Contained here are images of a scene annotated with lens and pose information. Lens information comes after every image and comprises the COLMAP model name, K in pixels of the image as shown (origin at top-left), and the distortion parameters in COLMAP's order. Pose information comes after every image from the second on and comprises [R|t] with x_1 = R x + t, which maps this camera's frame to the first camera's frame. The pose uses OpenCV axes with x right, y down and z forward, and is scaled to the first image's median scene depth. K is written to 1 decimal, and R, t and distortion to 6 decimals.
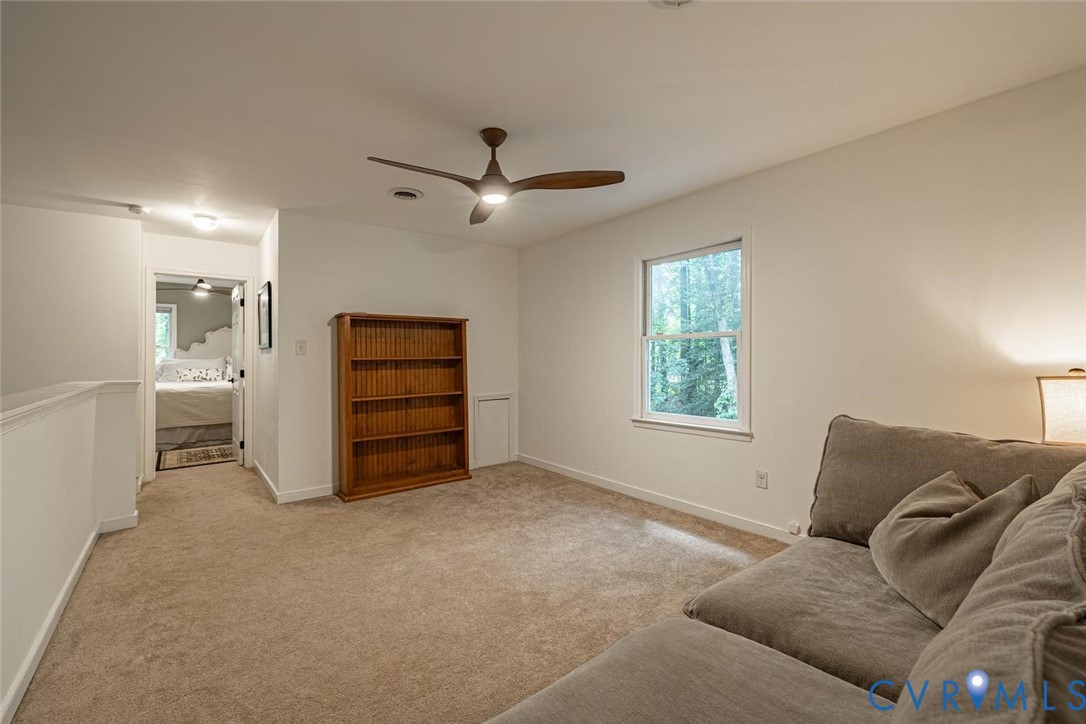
lens RADIAL K [[446.7, 0, 541.3], [0, 446.7, 359.6], [0, 0, 1]] dist [-0.000821, -0.000142]
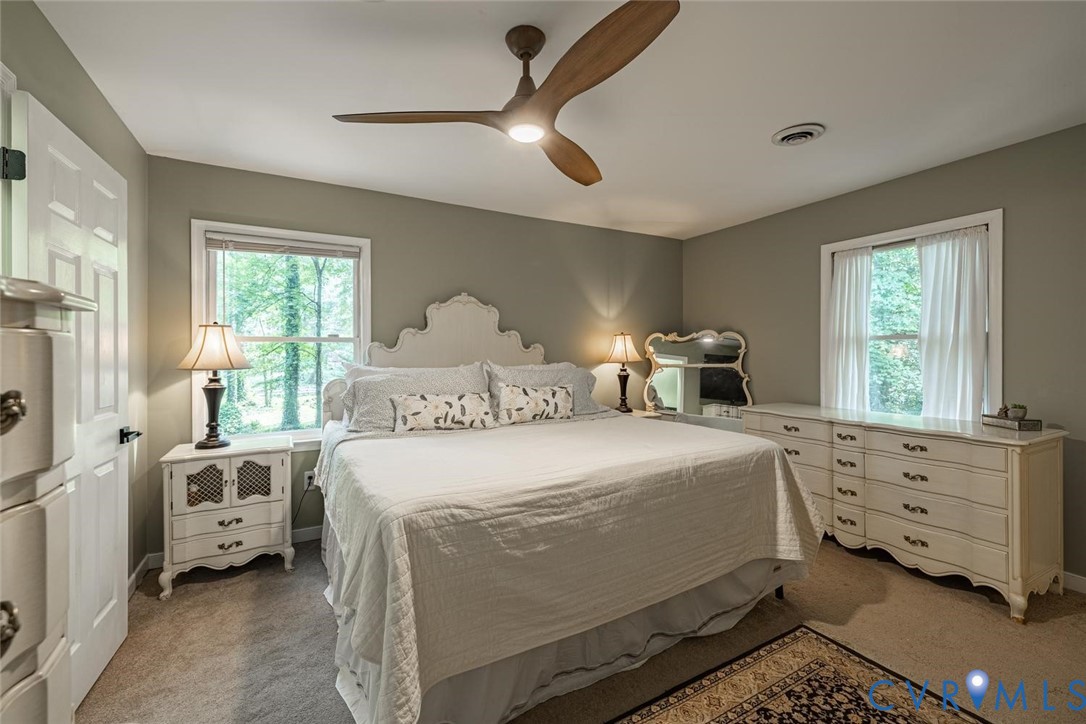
lens RADIAL K [[446.7, 0, 544.0], [0, 446.7, 358.7], [0, 0, 1]] dist [-0.000821, -0.000142]
pose [[0.987878, 0.005617, -0.155128, -0.587026], [-0.005326, 0.999983, 0.002292, -0.010352], [0.155138, -0.001438, 0.987892, 0.603854]]
